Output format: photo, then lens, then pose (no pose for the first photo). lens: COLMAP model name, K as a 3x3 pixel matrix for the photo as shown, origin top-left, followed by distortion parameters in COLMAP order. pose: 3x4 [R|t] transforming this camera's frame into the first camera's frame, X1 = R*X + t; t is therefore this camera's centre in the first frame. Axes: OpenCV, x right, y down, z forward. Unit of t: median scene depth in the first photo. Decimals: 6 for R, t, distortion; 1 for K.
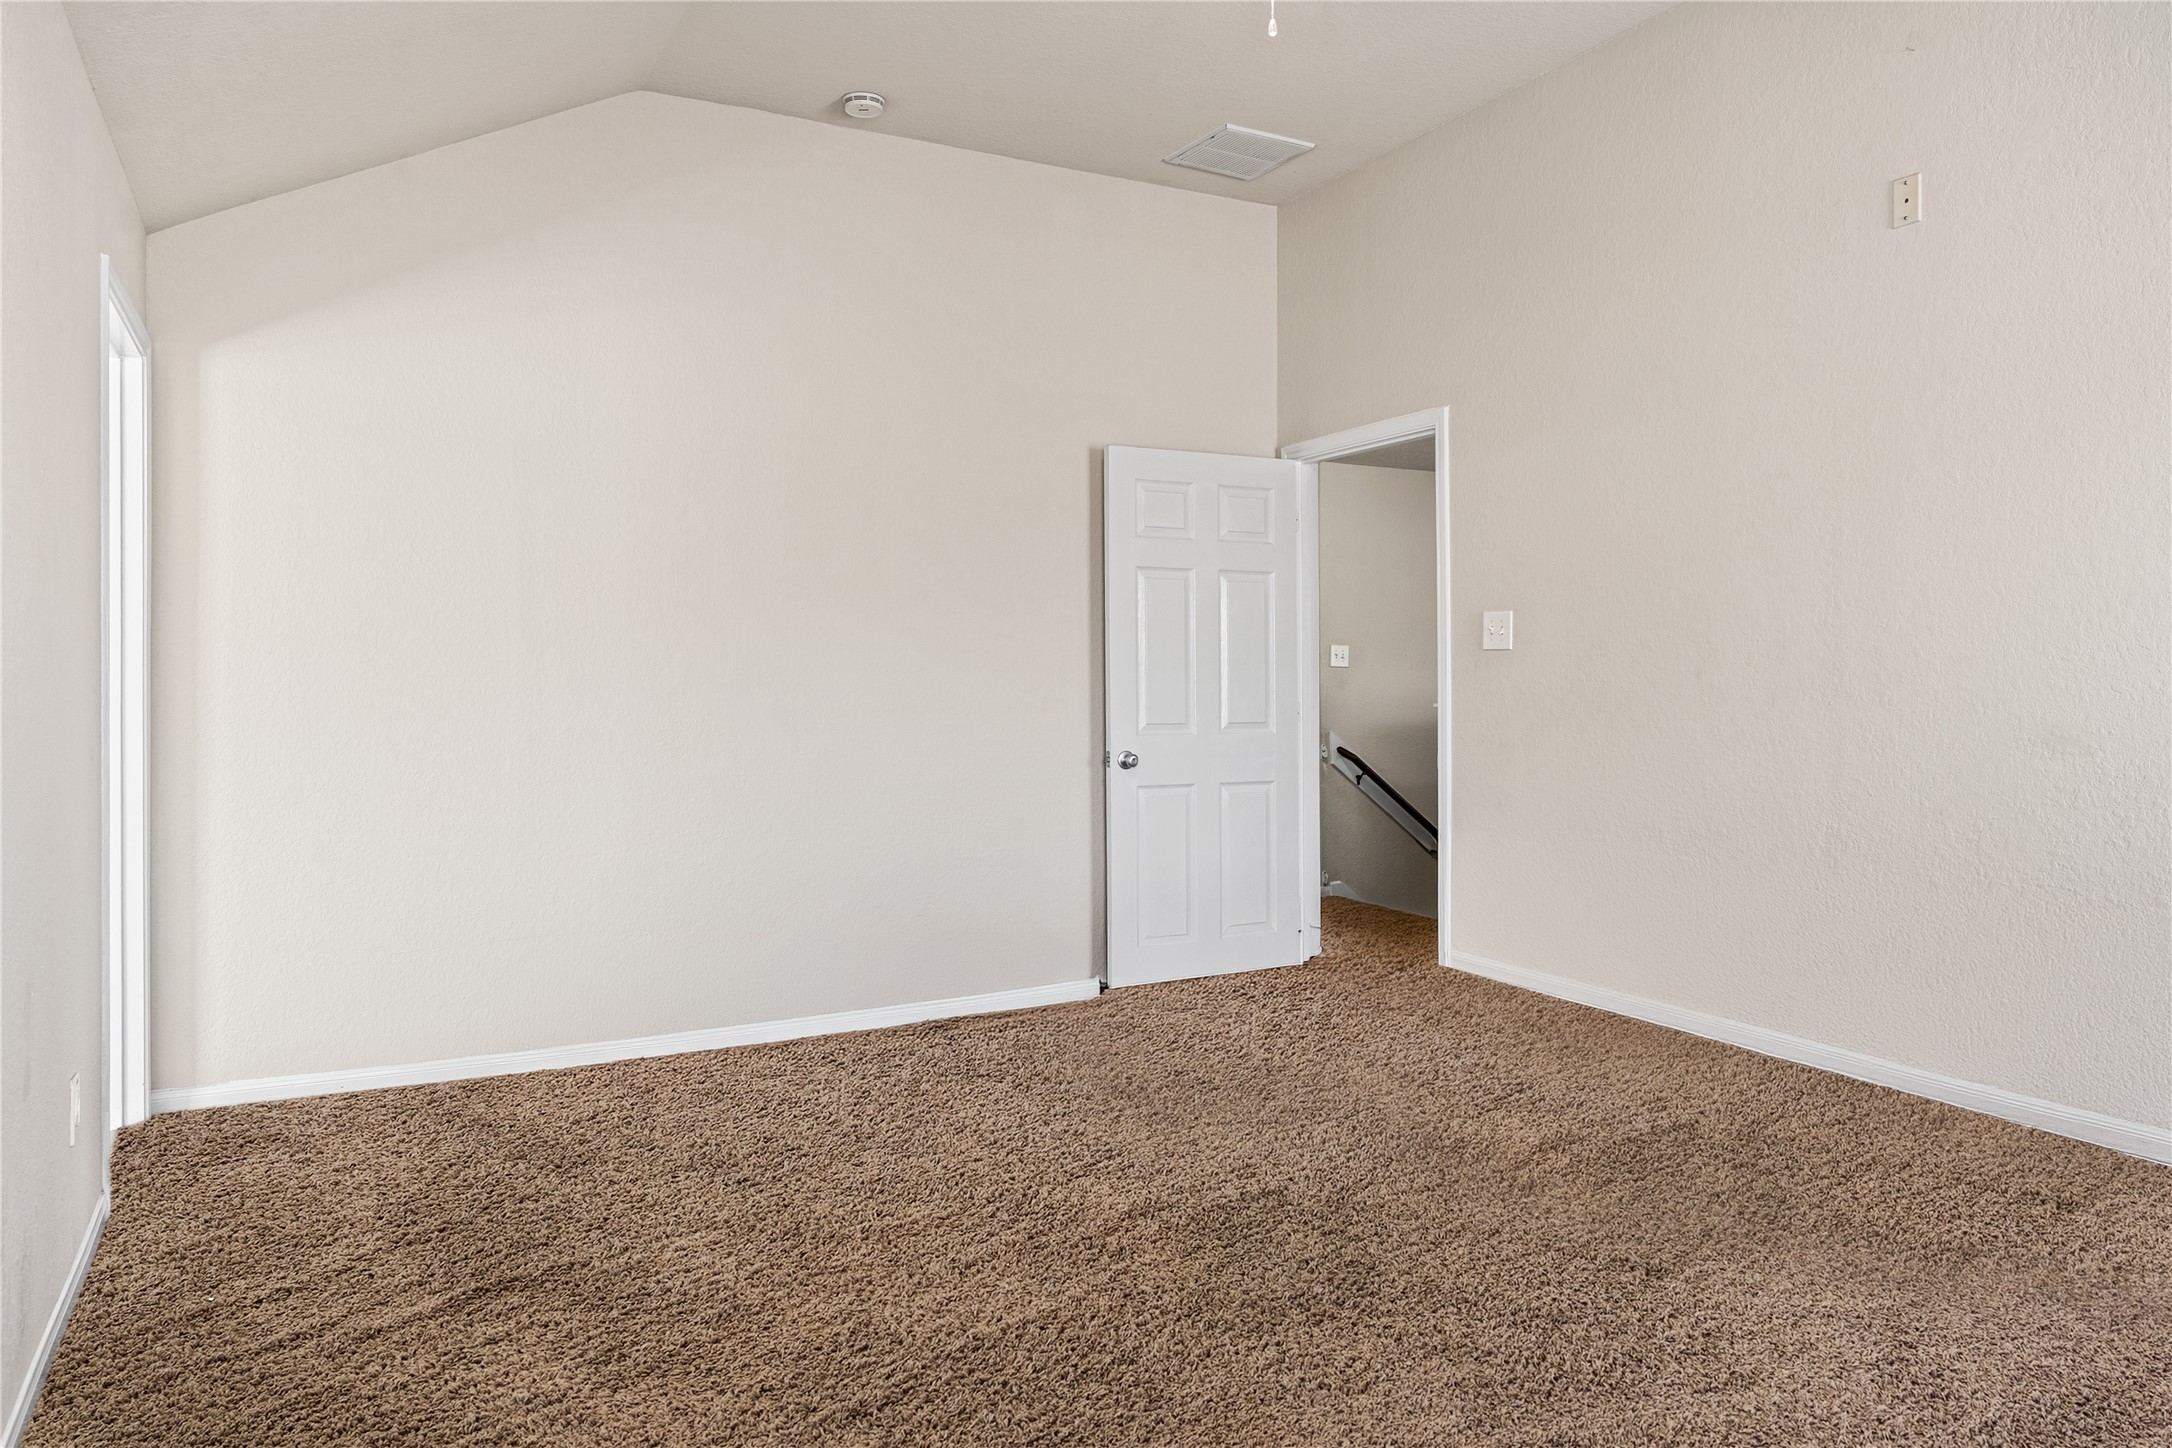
lens RADIAL K [[1461.0, 0, 1086.0], [0, 1461.0, 724.0], [0, 0, 1]] dist [-0.002194, -0.000497]
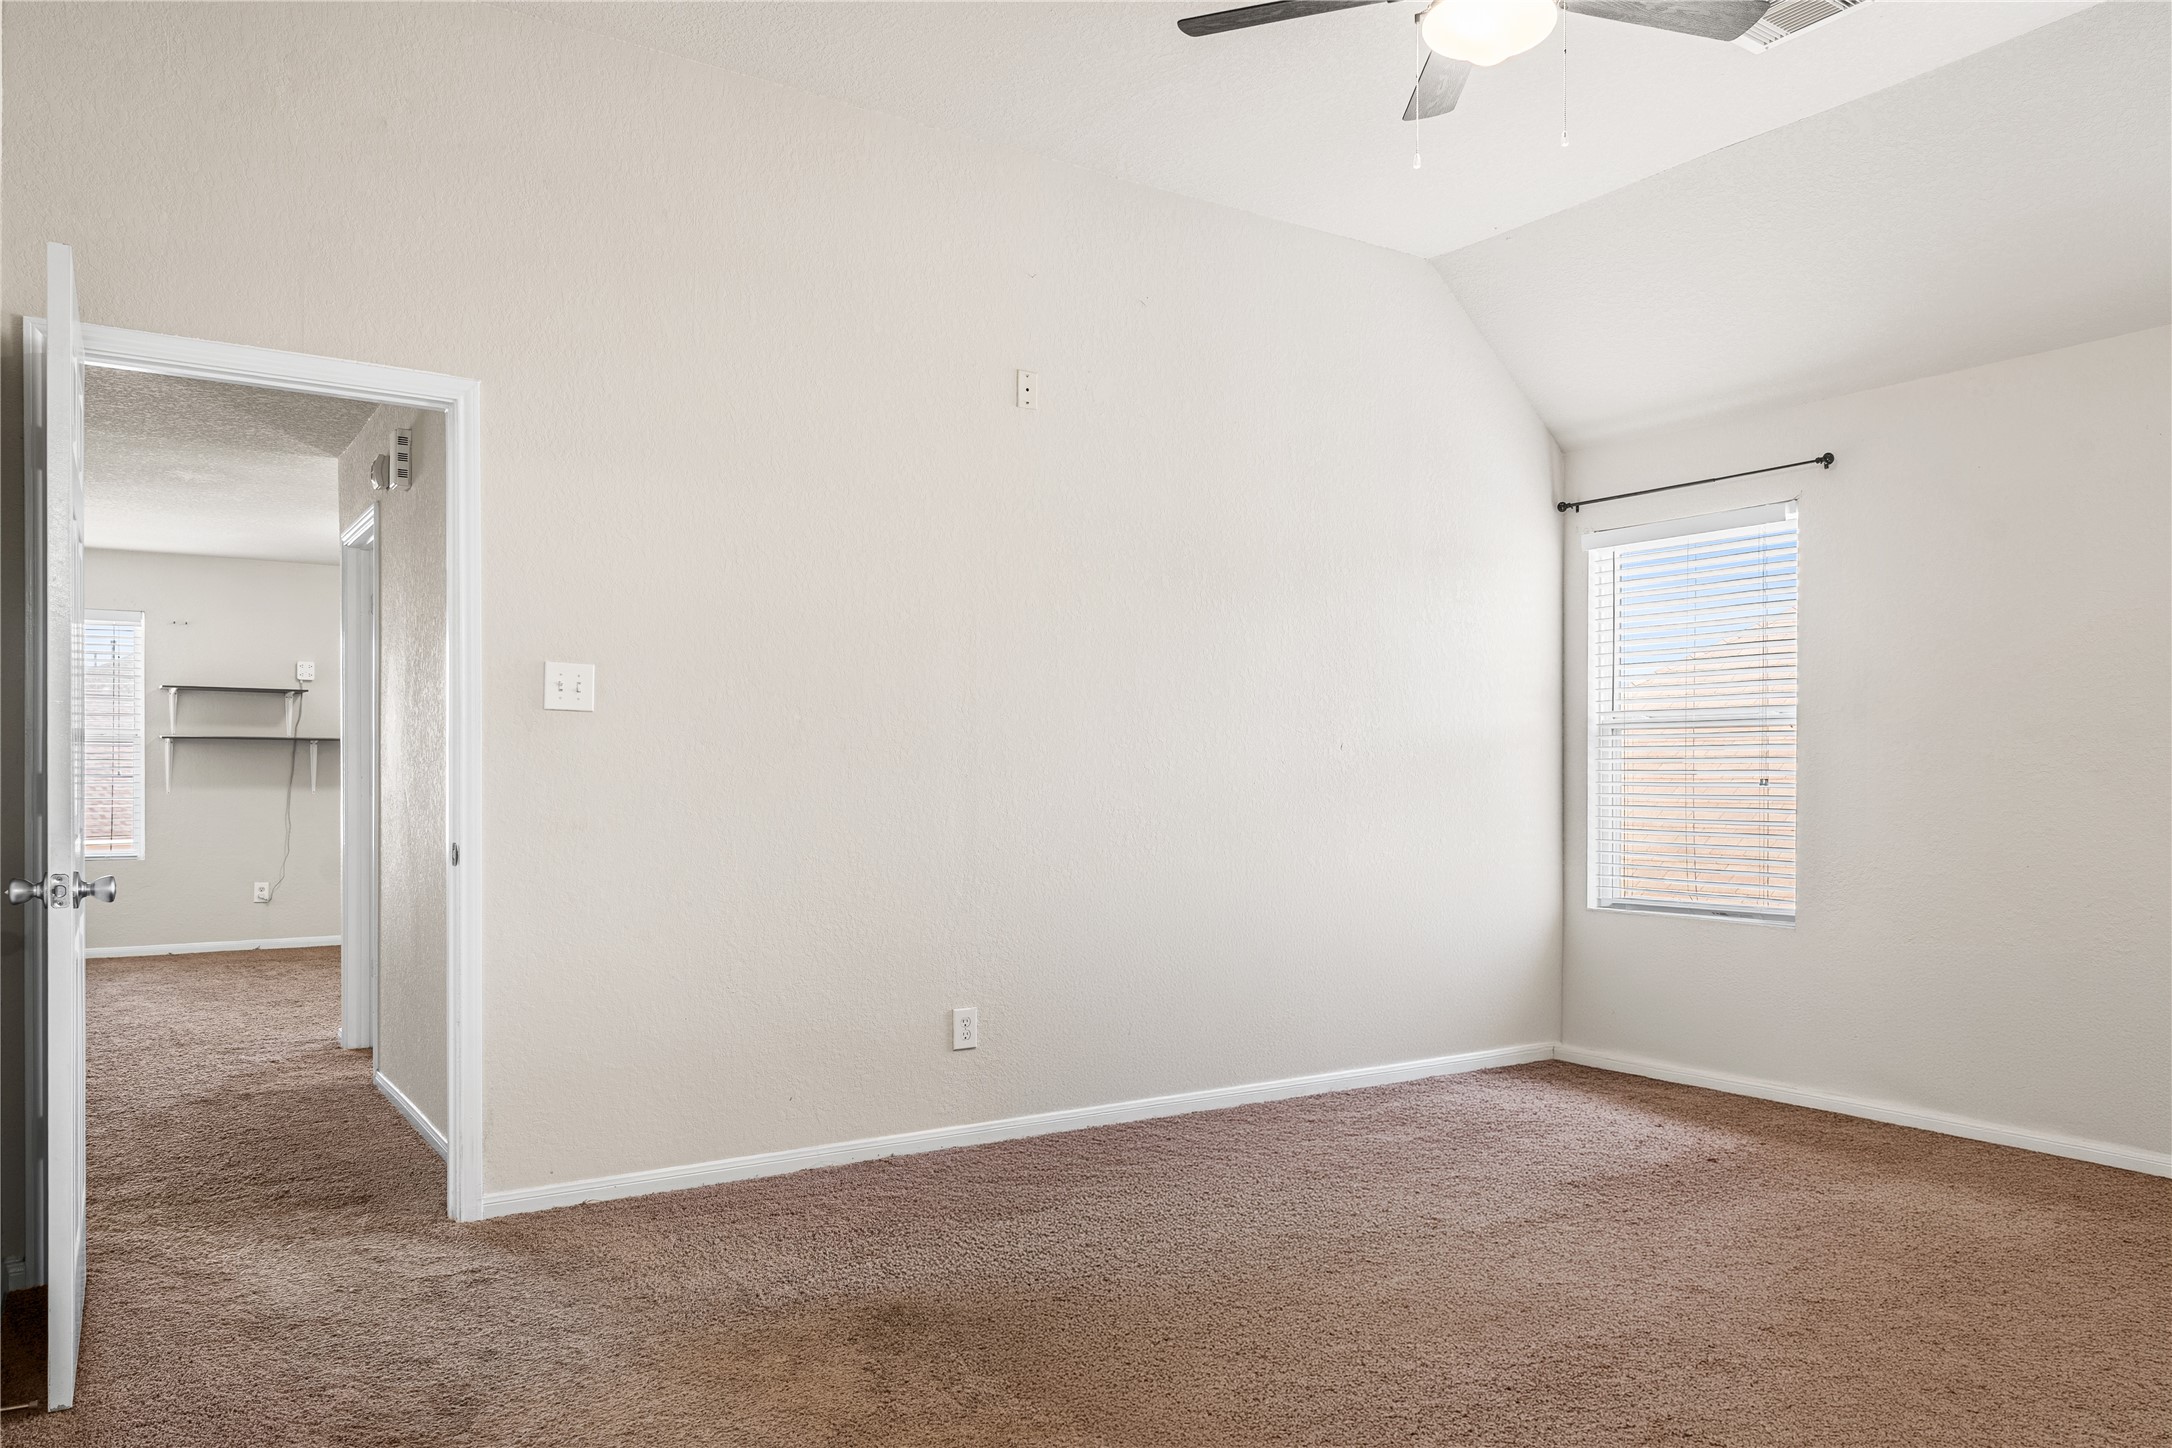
lens RADIAL K [[1488.1, 0, 1085.4], [0, 1488.1, 784.8], [0, 0, 1]] dist [-0.000165, -0.000041]
pose [[-0.095509, -0.001526, 0.995427, -0.607407], [0.015835, 0.999870, 0.003052, -0.007875], [-0.995303, 0.016054, -0.095472, 0.855029]]
